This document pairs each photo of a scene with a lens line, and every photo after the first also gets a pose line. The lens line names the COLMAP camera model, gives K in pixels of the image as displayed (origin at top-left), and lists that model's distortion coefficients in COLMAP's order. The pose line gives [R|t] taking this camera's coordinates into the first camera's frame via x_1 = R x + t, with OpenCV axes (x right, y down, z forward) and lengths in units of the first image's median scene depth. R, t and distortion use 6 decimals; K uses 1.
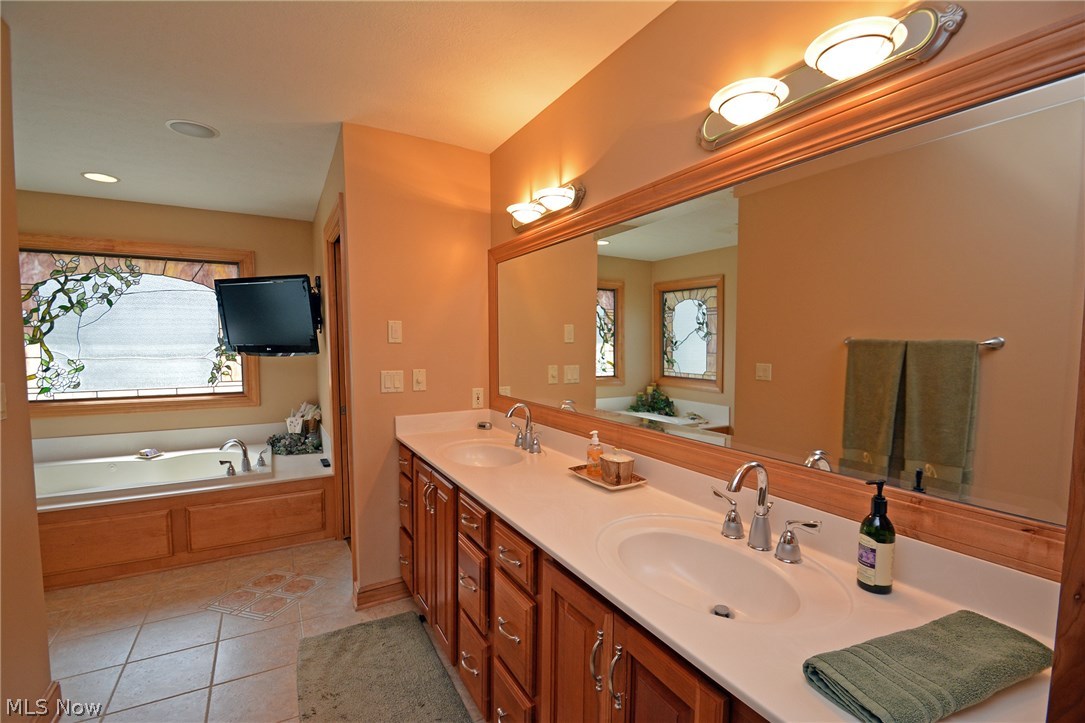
lens RADIAL K [[479.0, 0, 543.2], [0, 479.0, 370.1], [0, 0, 1]] dist [-0.011749, -0.006584]
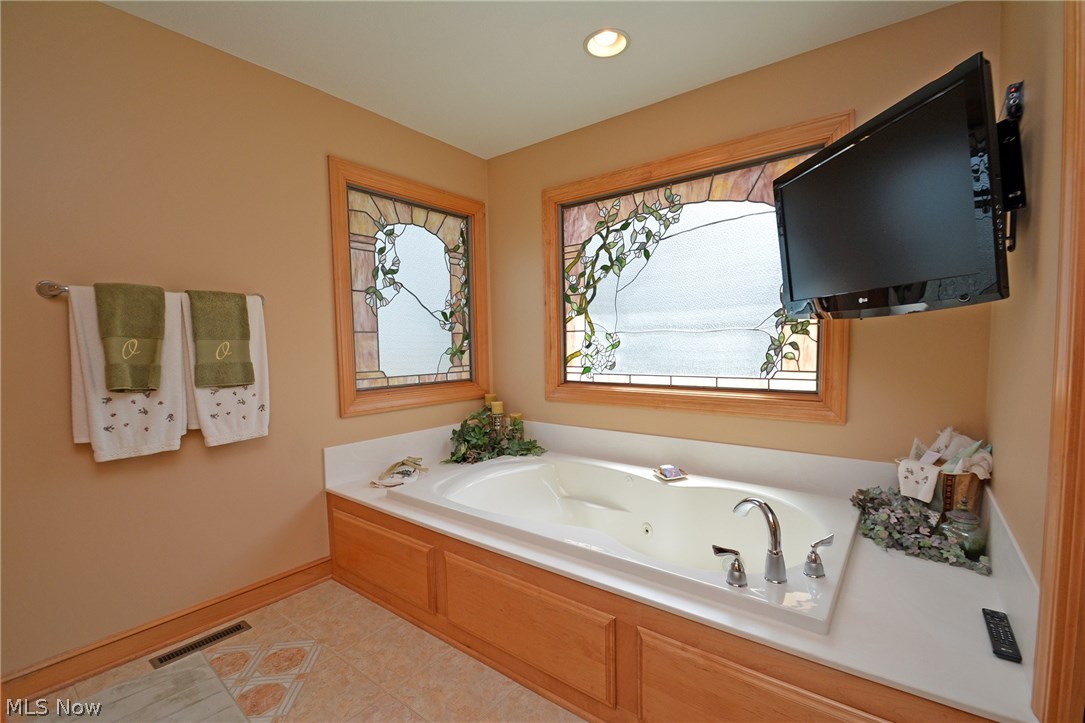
lens RADIAL K [[479.0, 0, 546.6], [0, 479.0, 380.8], [0, 0, 1]] dist [-0.011749, -0.006584]
pose [[0.384834, 0.066865, -0.920561, -0.292521], [-0.035396, 0.997708, 0.057672, 0.014981], [0.922307, 0.010391, 0.386319, 0.587368]]
